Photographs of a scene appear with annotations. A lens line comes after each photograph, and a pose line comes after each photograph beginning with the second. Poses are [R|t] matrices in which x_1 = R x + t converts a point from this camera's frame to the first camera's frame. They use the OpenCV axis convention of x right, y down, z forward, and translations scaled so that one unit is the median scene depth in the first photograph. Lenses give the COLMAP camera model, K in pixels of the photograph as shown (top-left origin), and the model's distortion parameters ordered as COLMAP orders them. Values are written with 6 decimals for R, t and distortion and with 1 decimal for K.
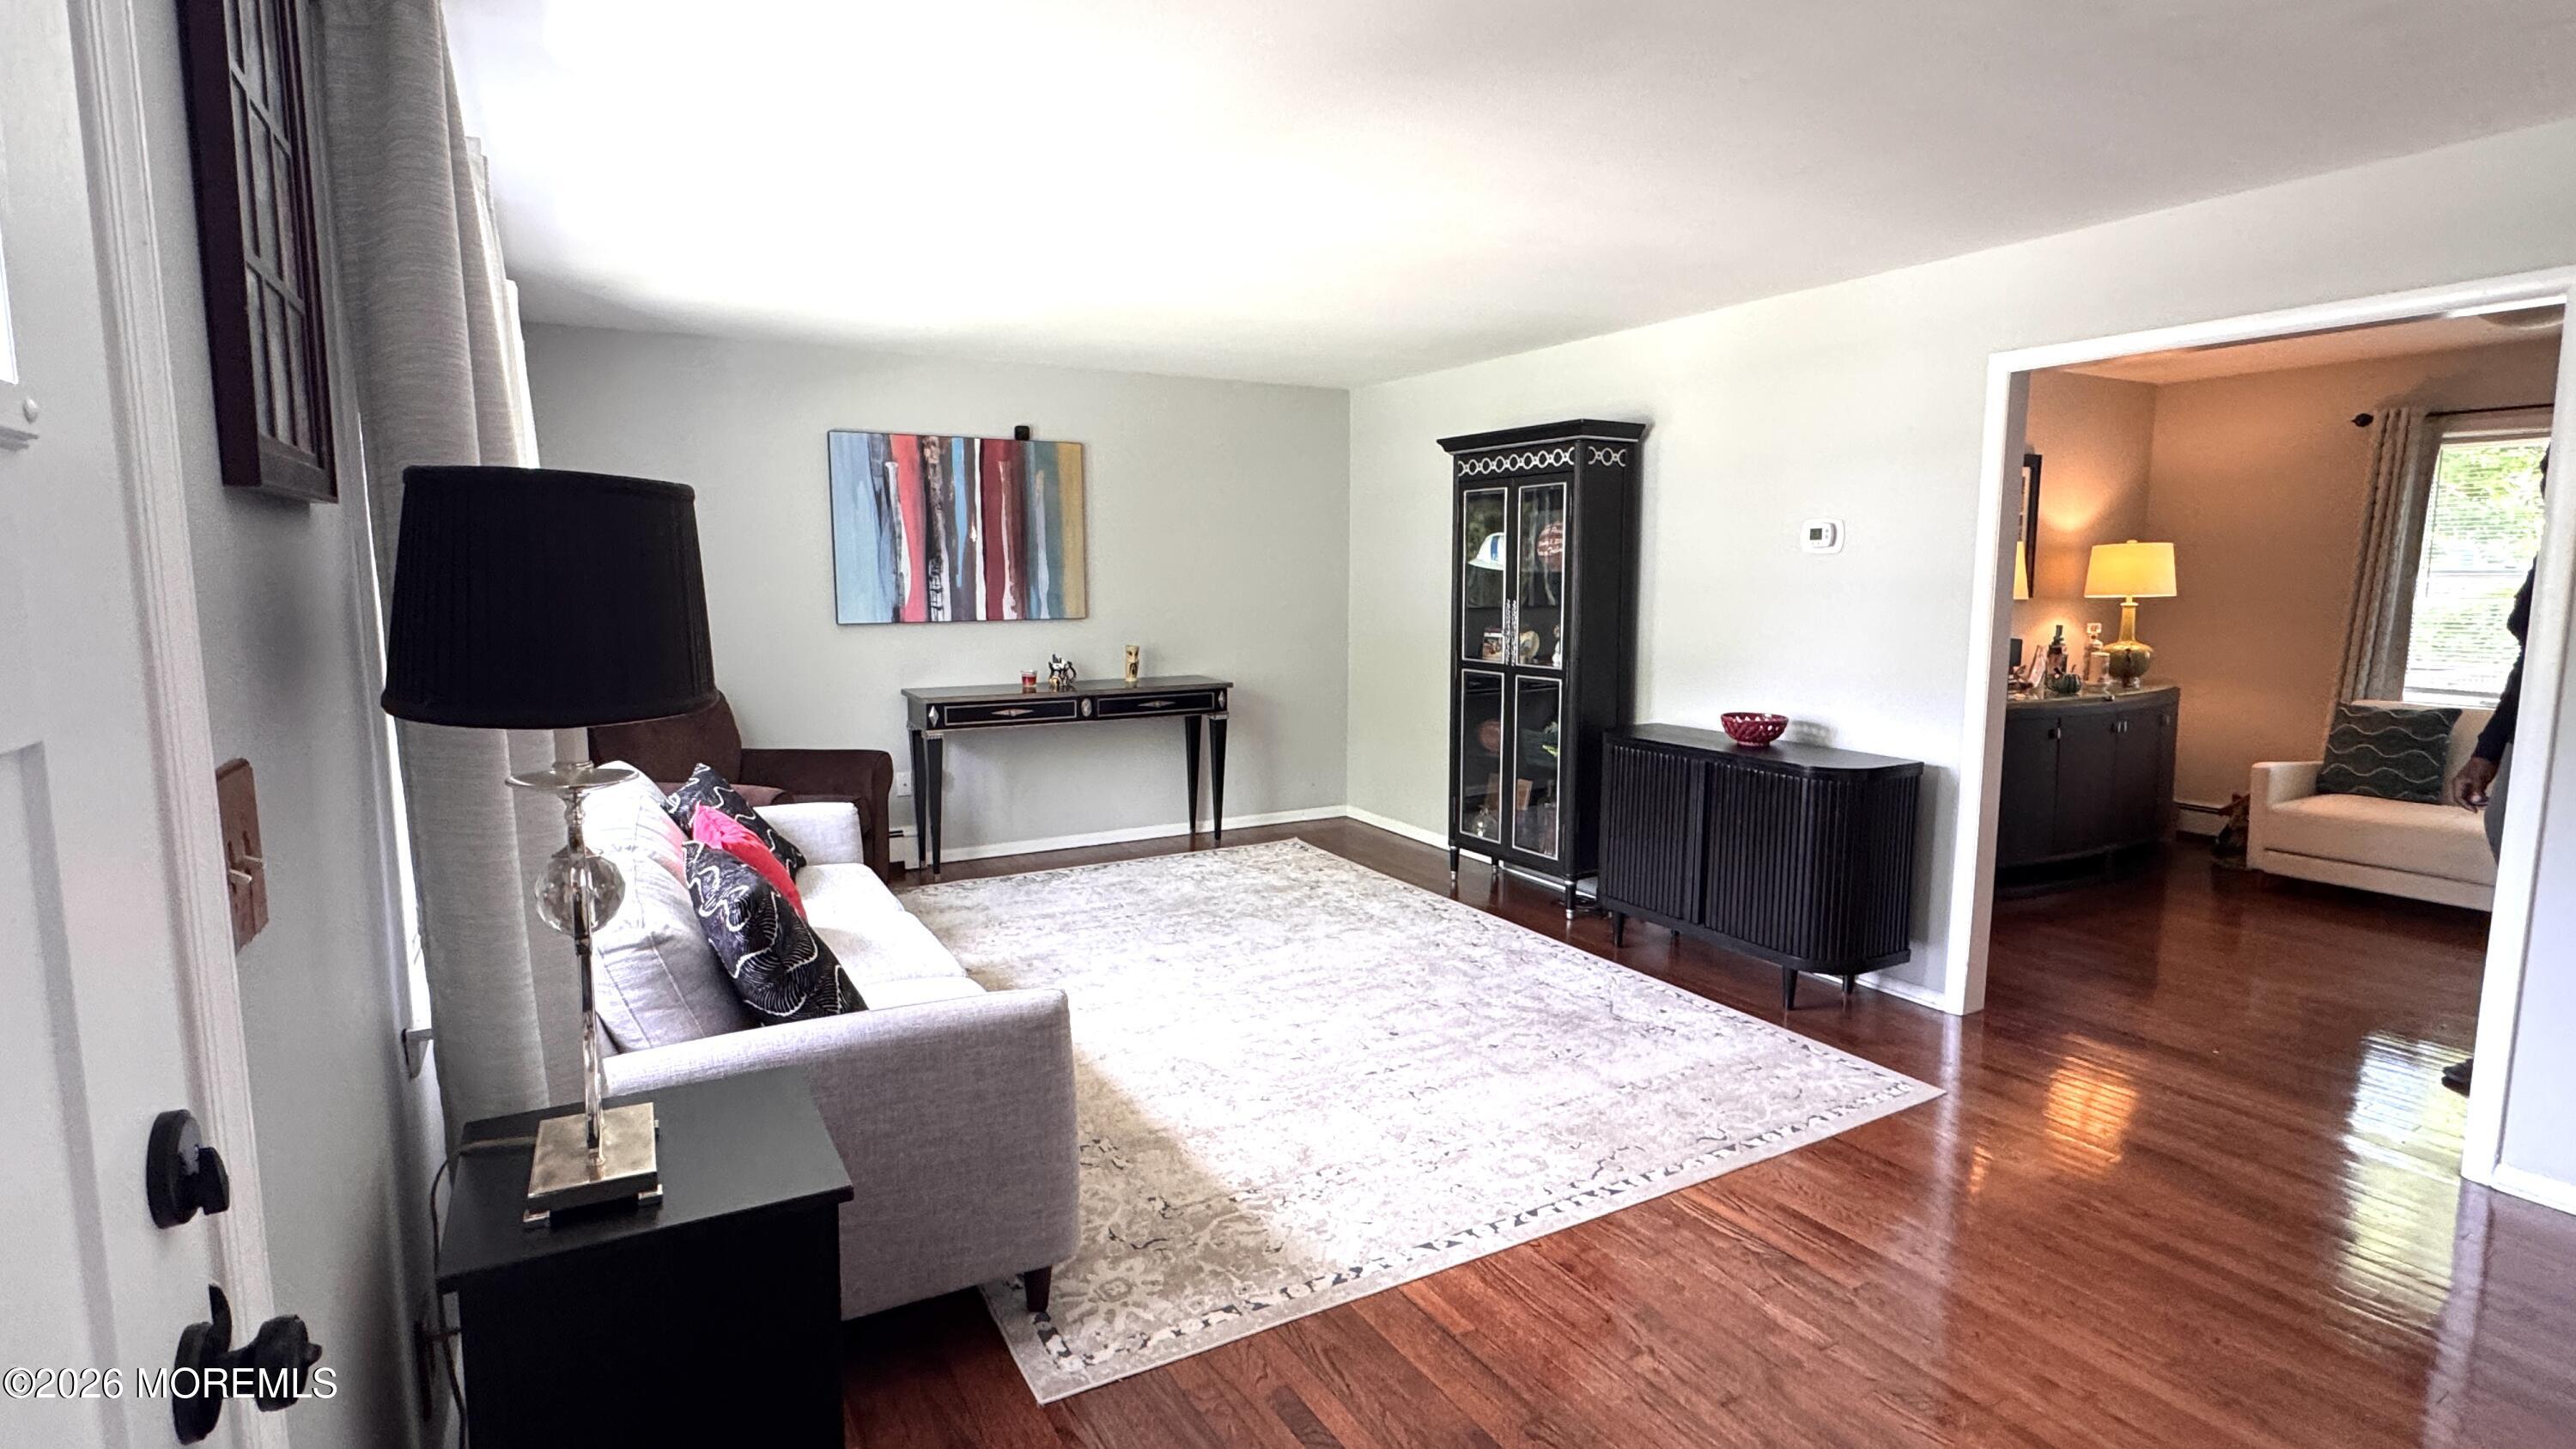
lens RADIAL K [[1224.8, 0, 1288.0], [0, 1224.8, 724.5], [0, 0, 1]] dist [-0.002427, -0.000037]
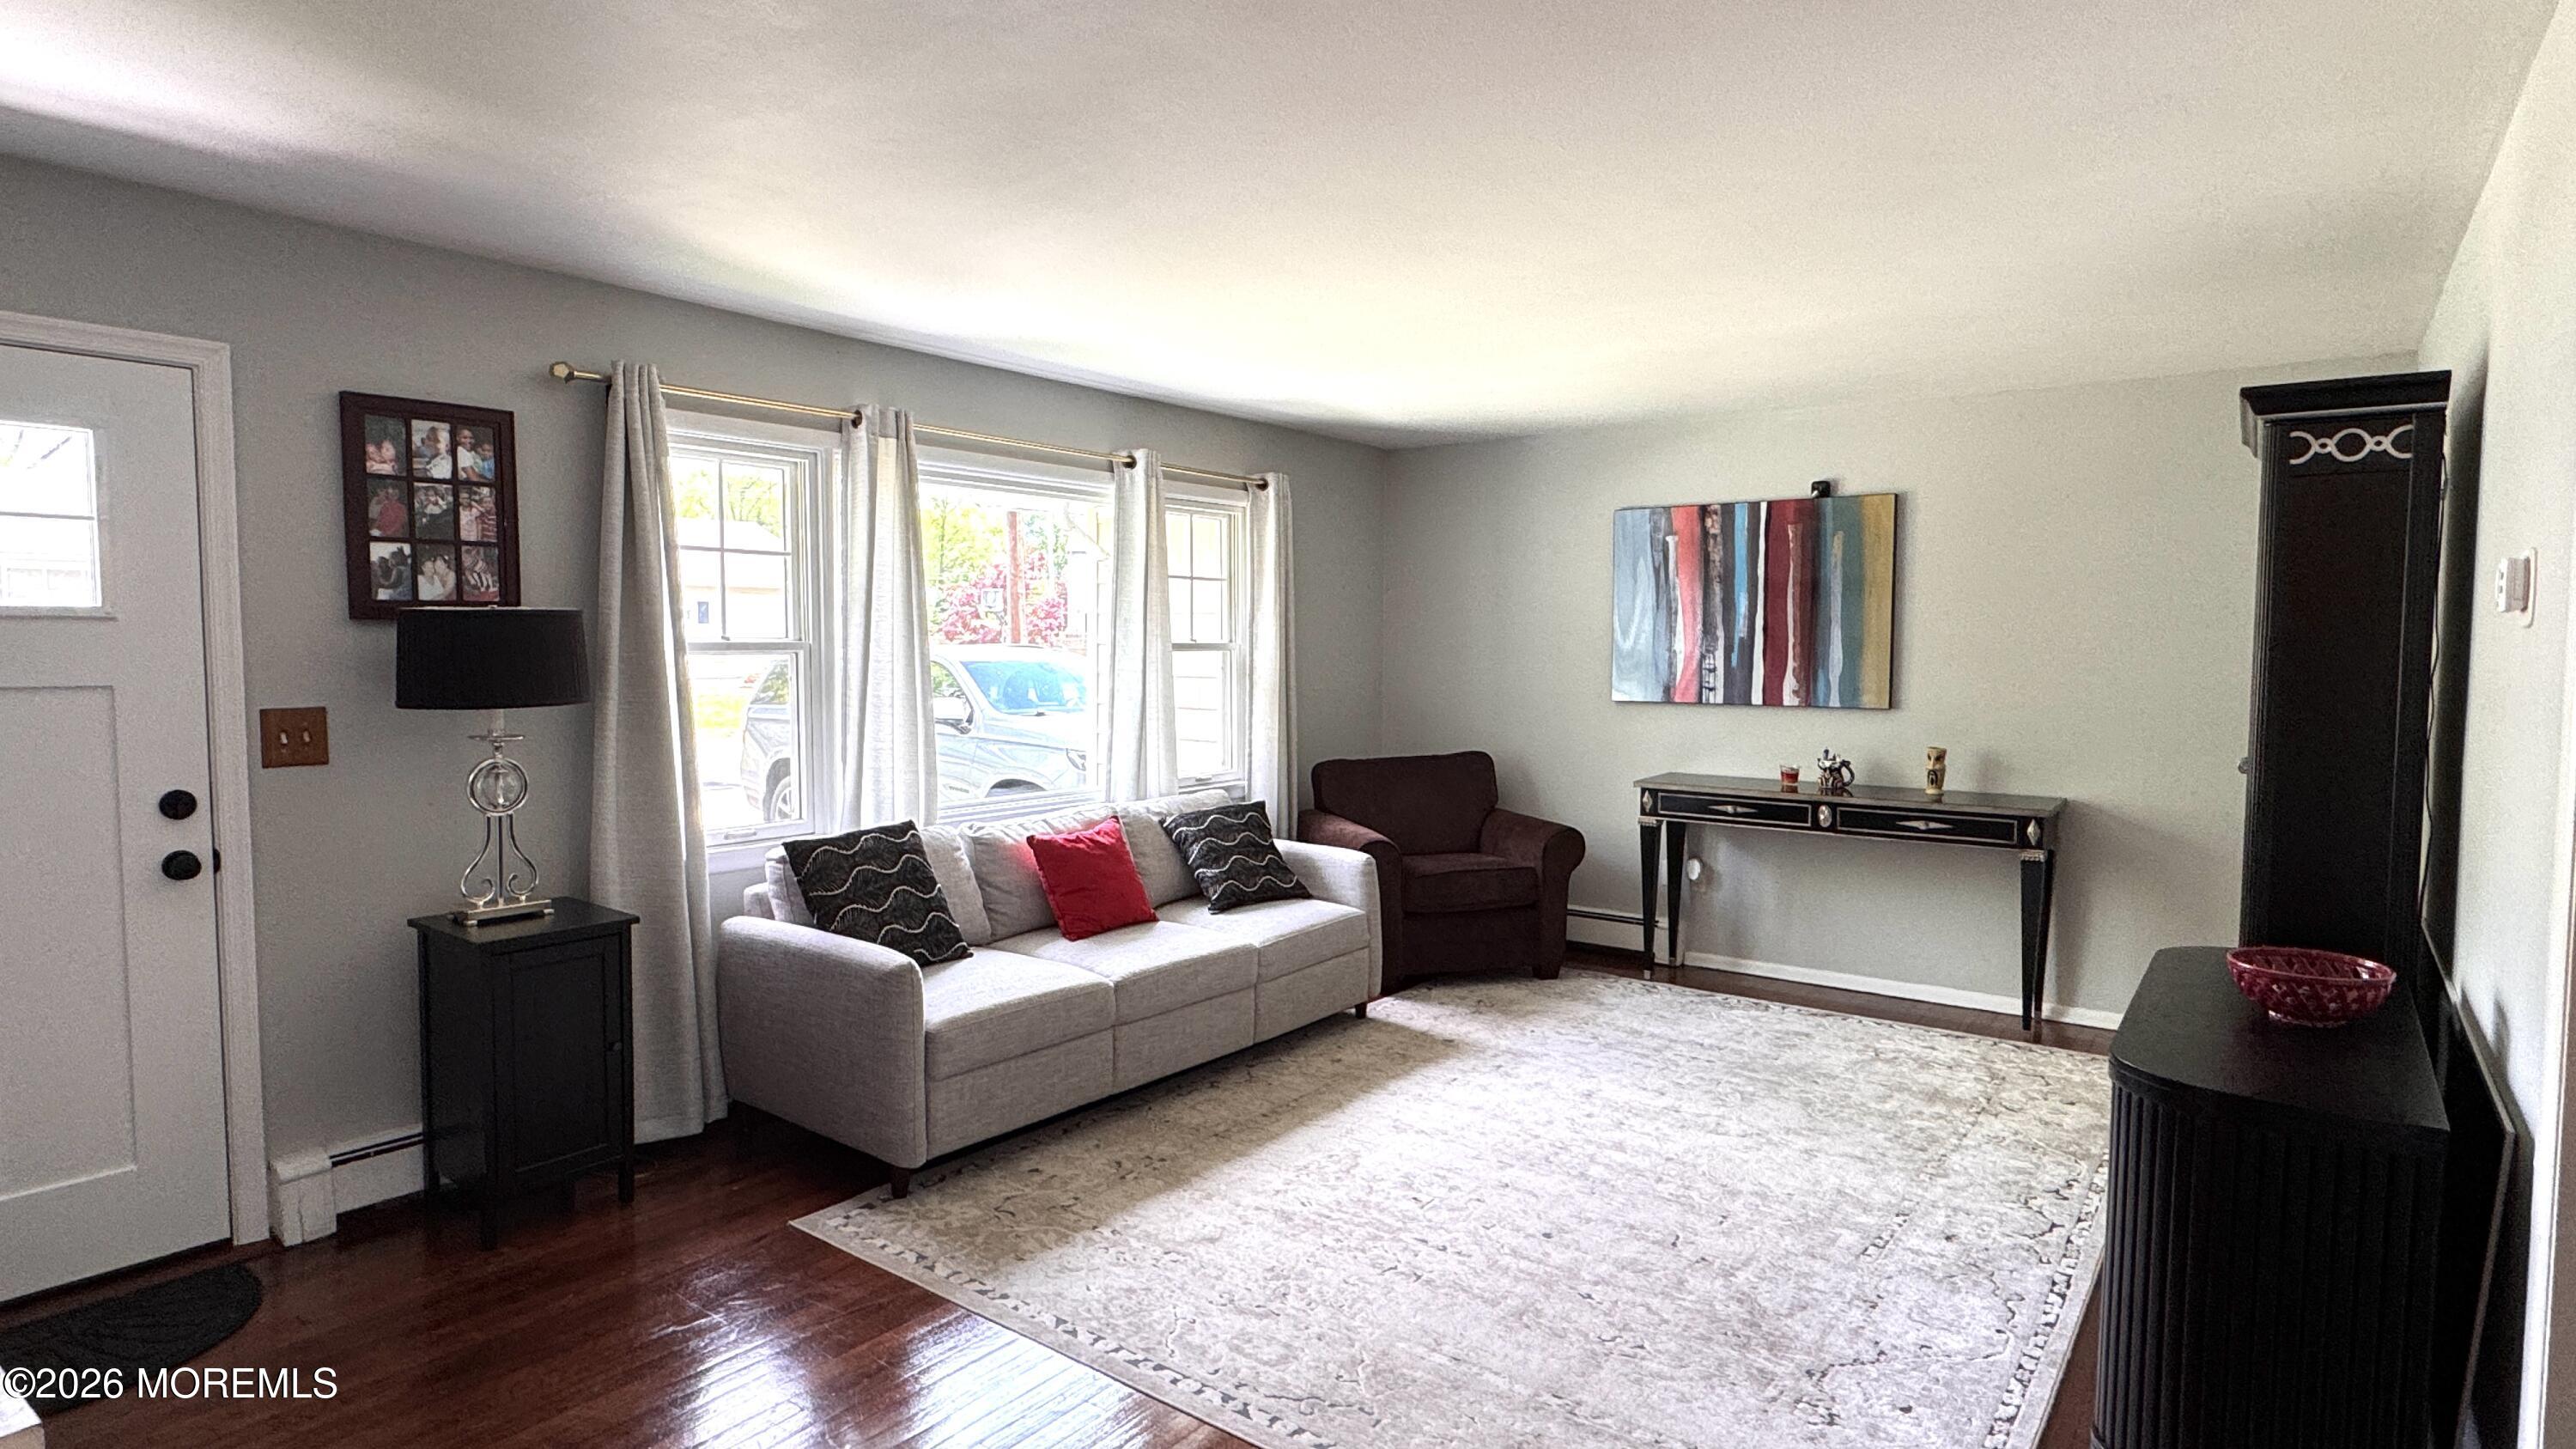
lens RADIAL K [[1371.3, 0, 1288.0], [0, 1371.3, 724.5], [0, 0, 1]] dist [-0.002020, -0.000179]
pose [[0.388352, 0.059342, -0.919599, 0.557818], [-0.120094, 0.992673, 0.013341, -0.045490], [0.913652, 0.105258, 0.392633, 0.317595]]
